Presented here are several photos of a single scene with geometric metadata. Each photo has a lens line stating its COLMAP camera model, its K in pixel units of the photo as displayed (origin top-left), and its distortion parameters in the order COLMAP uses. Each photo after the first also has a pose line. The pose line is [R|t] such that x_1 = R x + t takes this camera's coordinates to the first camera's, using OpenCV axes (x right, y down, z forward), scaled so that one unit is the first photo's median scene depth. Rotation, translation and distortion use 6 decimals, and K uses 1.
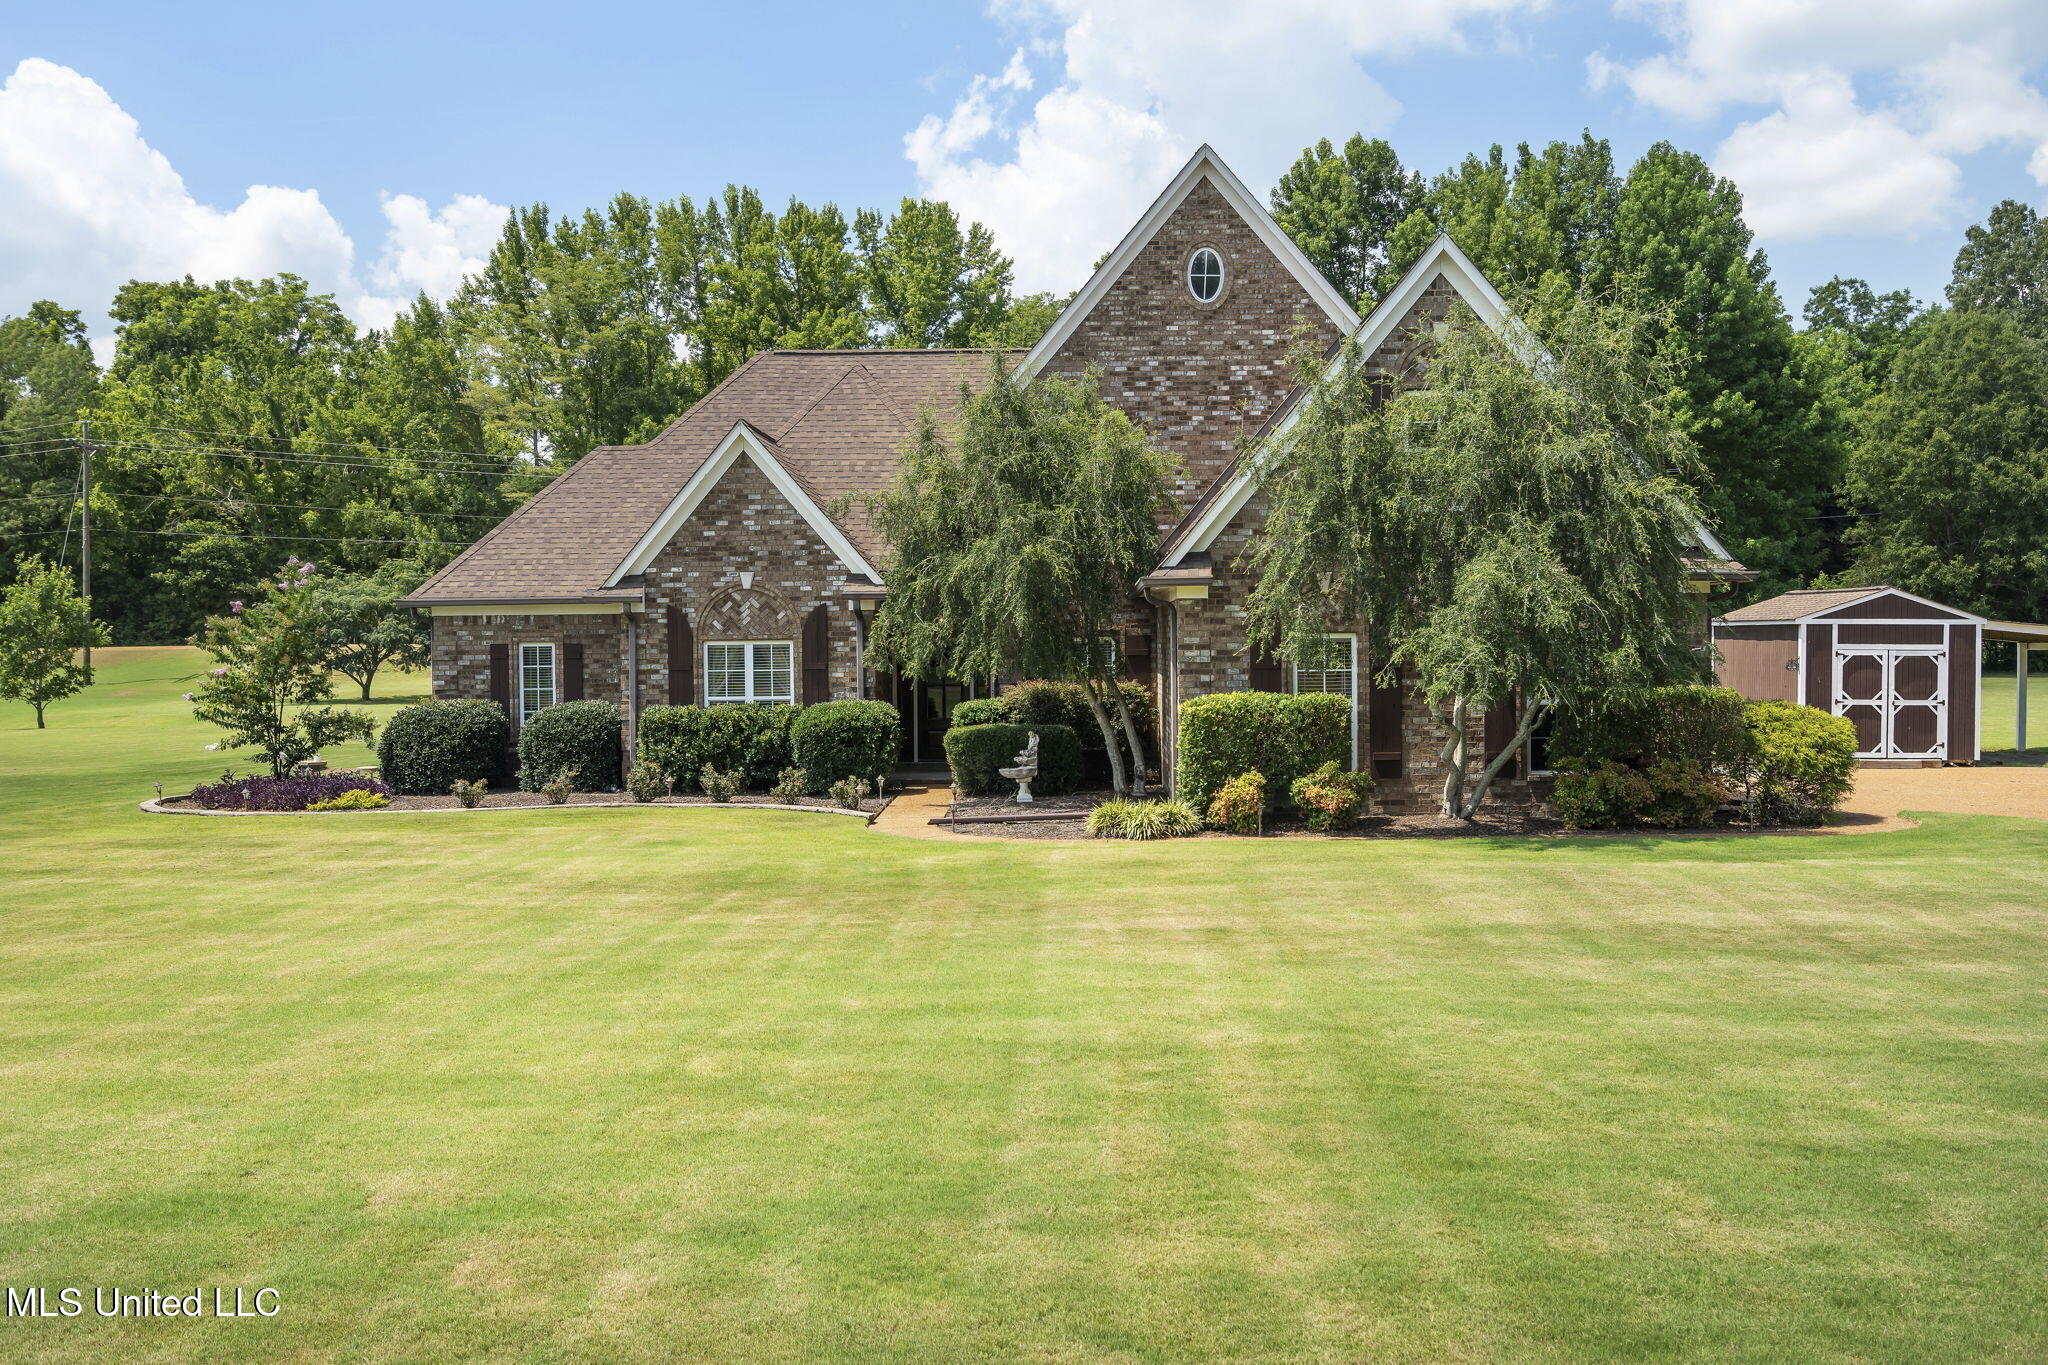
lens RADIAL K [[1994.2, 0, 1024.0], [0, 1994.2, 682.5], [0, 0, 1]] dist [0.004994, 0.008593]
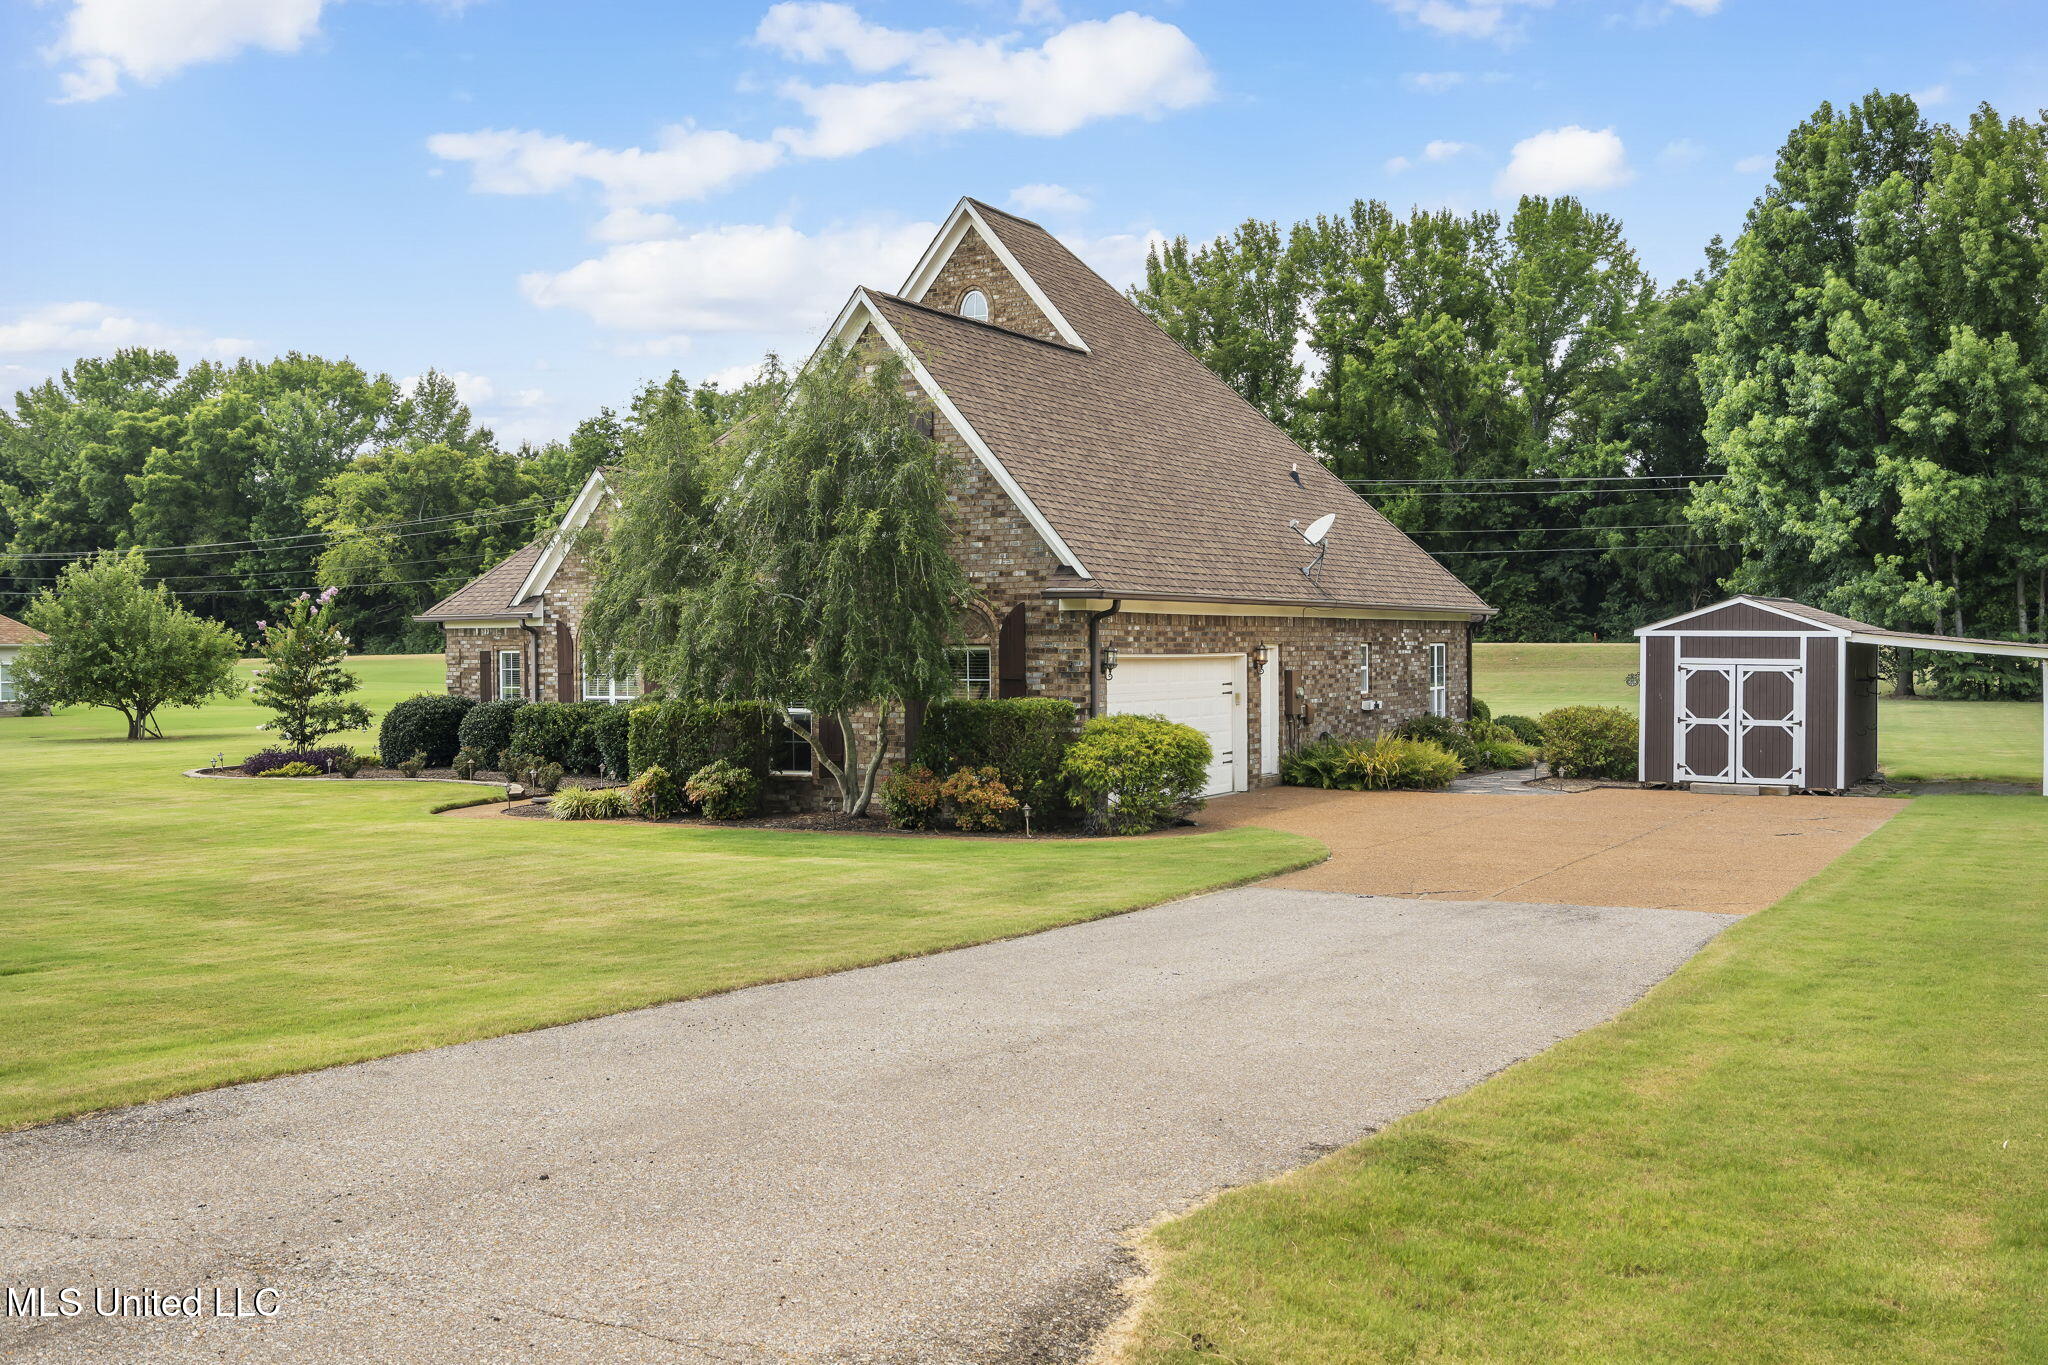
lens RADIAL K [[1994.2, 0, 1024.0], [0, 1994.2, 682.5], [0, 0, 1]] dist [0.004994, 0.008593]
pose [[0.888717, 0.012143, -0.458296, 0.619207], [-0.012177, 0.999922, 0.002881, -0.007481], [0.458295, 0.003020, 0.888795, 0.044239]]
